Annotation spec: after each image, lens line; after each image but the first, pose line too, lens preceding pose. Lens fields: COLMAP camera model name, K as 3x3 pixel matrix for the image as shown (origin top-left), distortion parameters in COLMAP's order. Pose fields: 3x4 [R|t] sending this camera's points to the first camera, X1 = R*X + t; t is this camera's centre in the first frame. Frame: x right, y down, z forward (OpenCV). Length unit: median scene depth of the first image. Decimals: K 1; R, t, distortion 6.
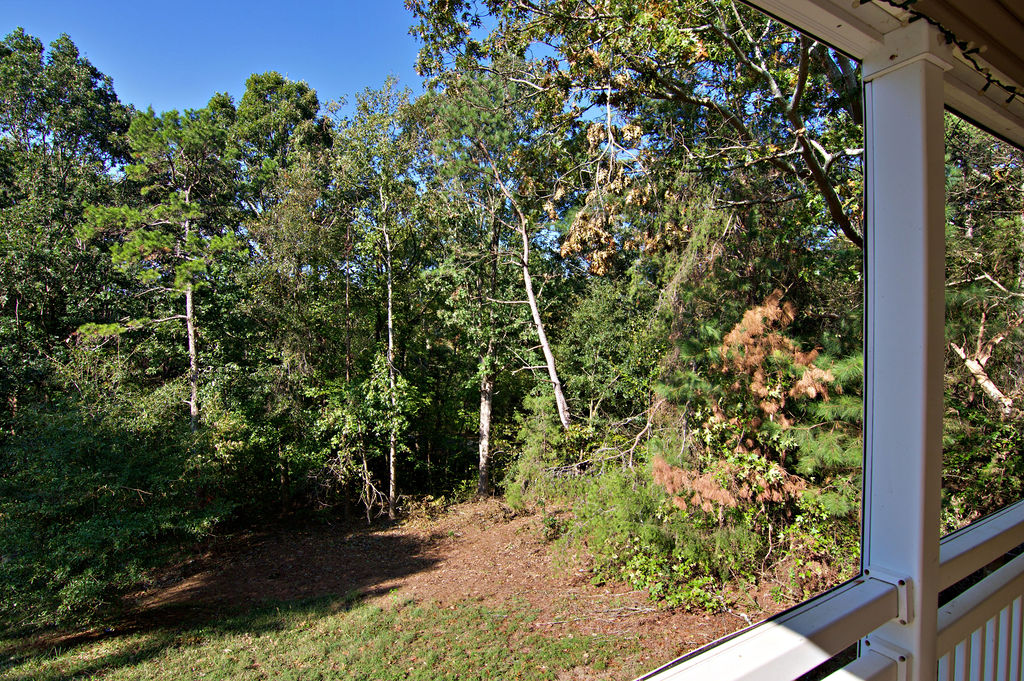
lens RADIAL K [[502.2, 0, 507.7], [0, 502.2, 340.5], [0, 0, 1]] dist [-0.019937, -0.002024]
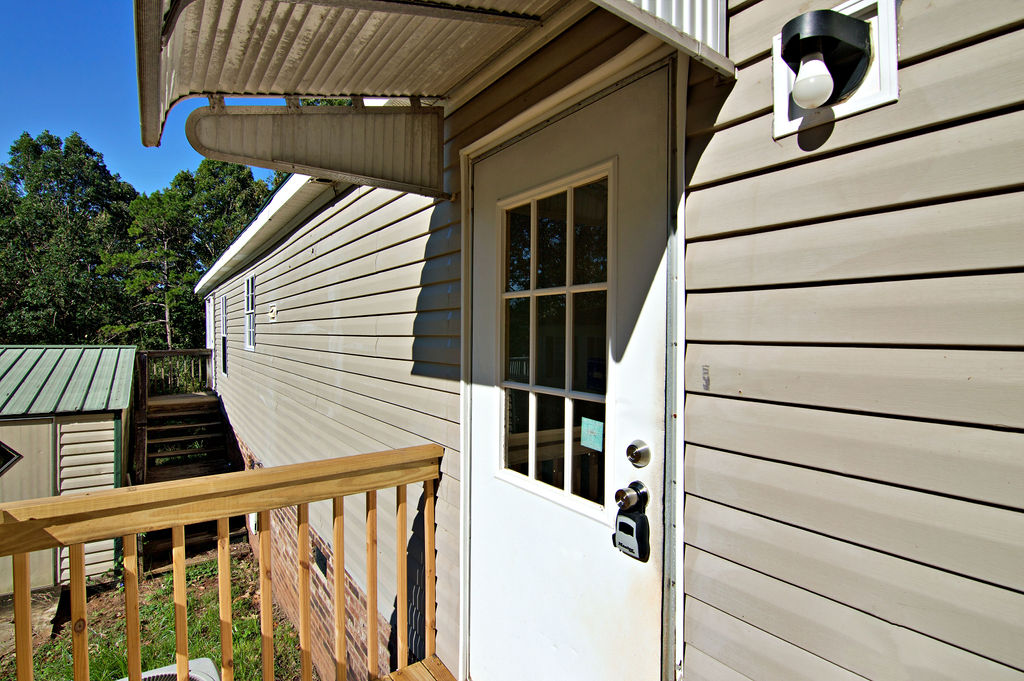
lens RADIAL K [[502.2, 0, 512.3], [0, 502.2, 336.4], [0, 0, 1]] dist [-0.019937, -0.002024]
pose [[0.993849, -0.001113, 0.110740, 0.266935], [0.002227, 0.999948, -0.009942, 0.018641], [-0.110723, 0.010128, 0.993800, -0.664334]]
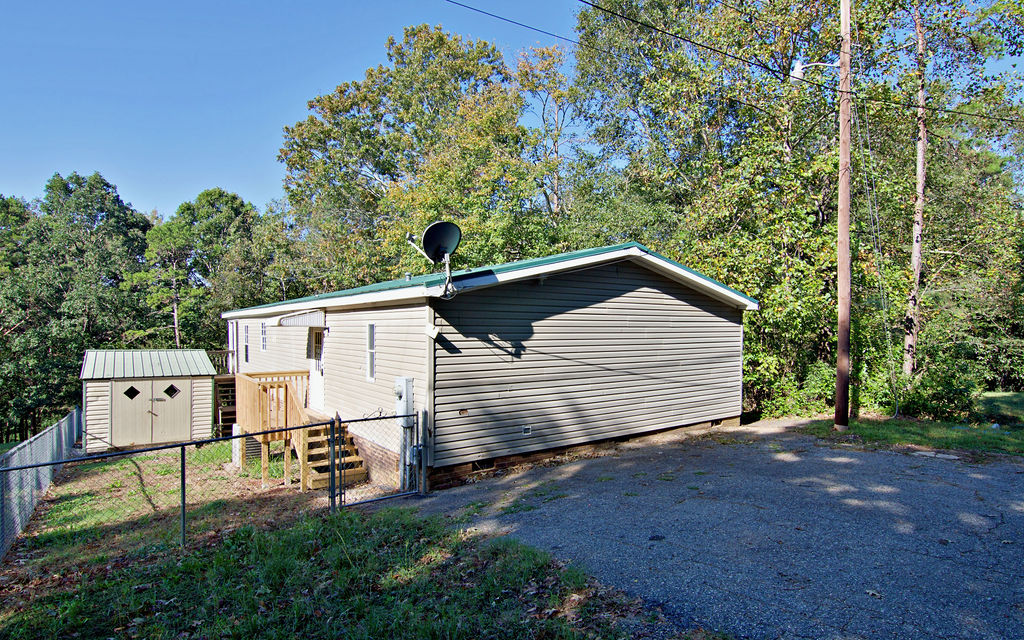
lens RADIAL K [[533.6, 0, 520.3], [0, 533.6, 330.3], [0, 0, 1]] dist [-0.006982, -0.001323]
pose [[0.991917, -0.001594, 0.126879, 0.428939], [0.003574, 0.999875, -0.015379, 0.004673], [-0.126838, 0.015708, 0.991799, -1.207921]]
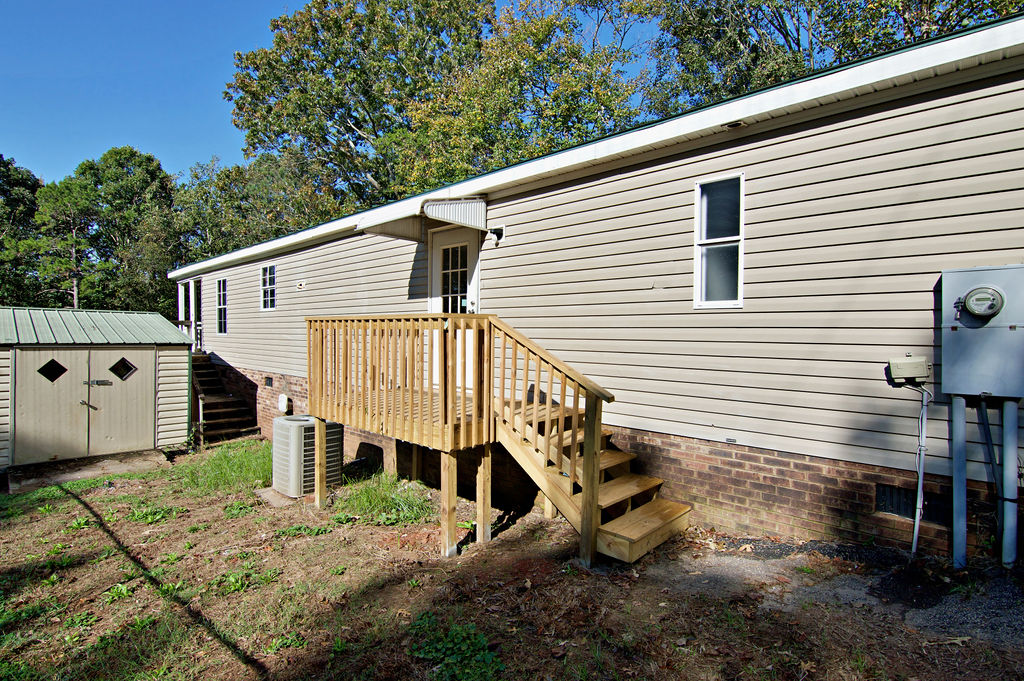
lens RADIAL K [[502.2, 0, 505.5], [0, 502.2, 335.4], [0, 0, 1]] dist [-0.019937, -0.002024]
pose [[0.957137, 0.001174, 0.289632, 0.221821], [0.001213, 0.999967, -0.008061, 0.053351], [-0.289632, 0.008067, 0.957104, -0.892947]]
